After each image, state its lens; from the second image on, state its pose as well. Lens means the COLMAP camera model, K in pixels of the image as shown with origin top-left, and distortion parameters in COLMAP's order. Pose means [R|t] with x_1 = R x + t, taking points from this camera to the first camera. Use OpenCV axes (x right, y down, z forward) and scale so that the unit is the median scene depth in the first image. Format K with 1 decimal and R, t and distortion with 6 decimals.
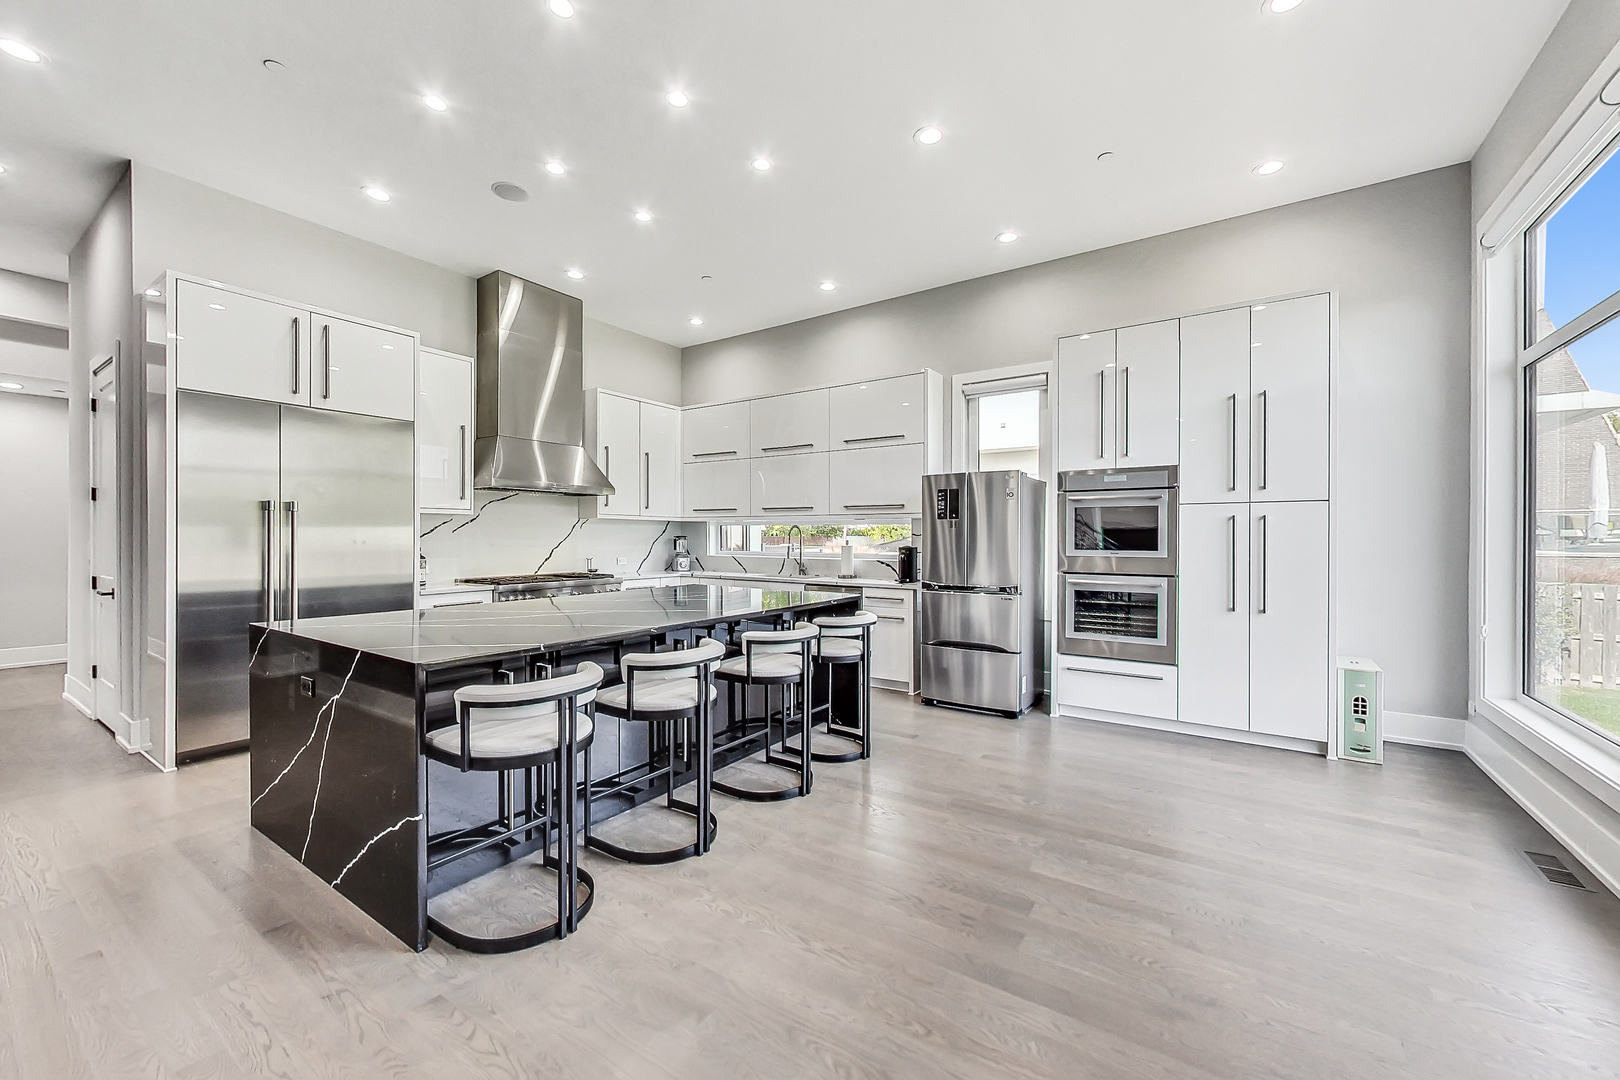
lens RADIAL K [[629.2, 0, 806.0], [0, 629.2, 536.5], [0, 0, 1]] dist [0.000781, 0.000577]
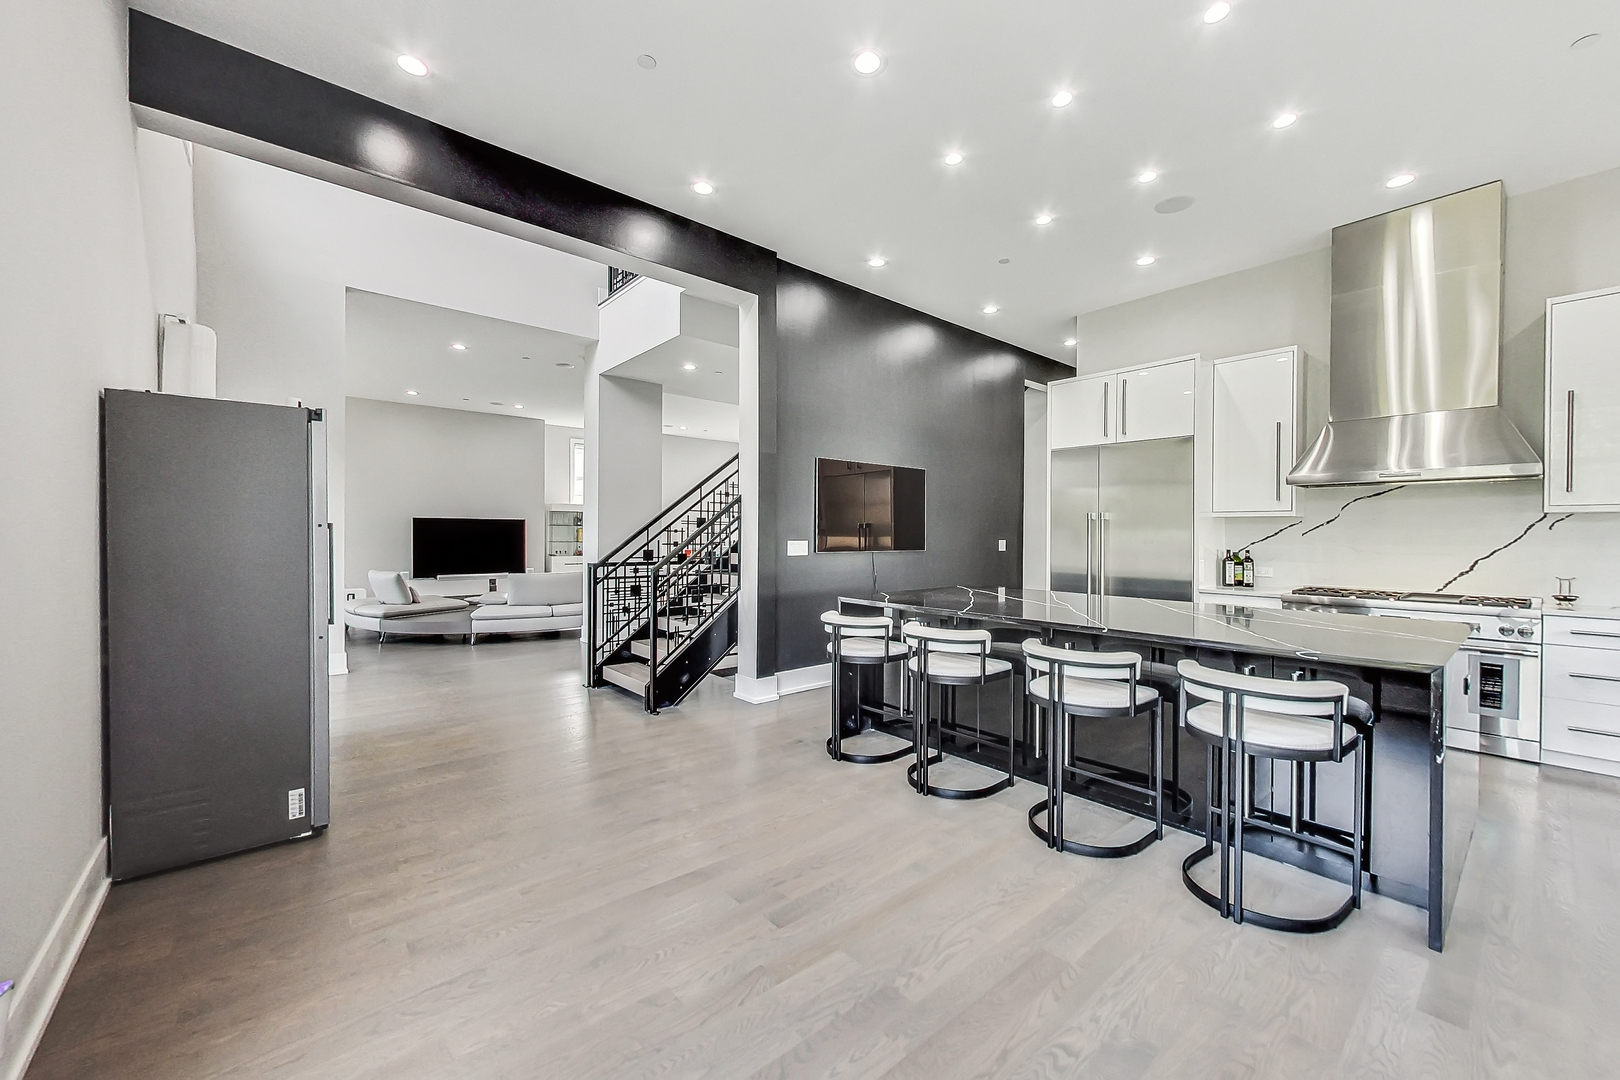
lens RADIAL K [[629.2, 0, 806.7], [0, 629.2, 544.0], [0, 0, 1]] dist [0.000781, 0.000577]
pose [[-0.272040, 0.003587, -0.962279, 0.993168], [-0.004995, 0.999974, 0.005140, 0.011187], [0.962273, 0.006205, -0.272016, 1.031561]]
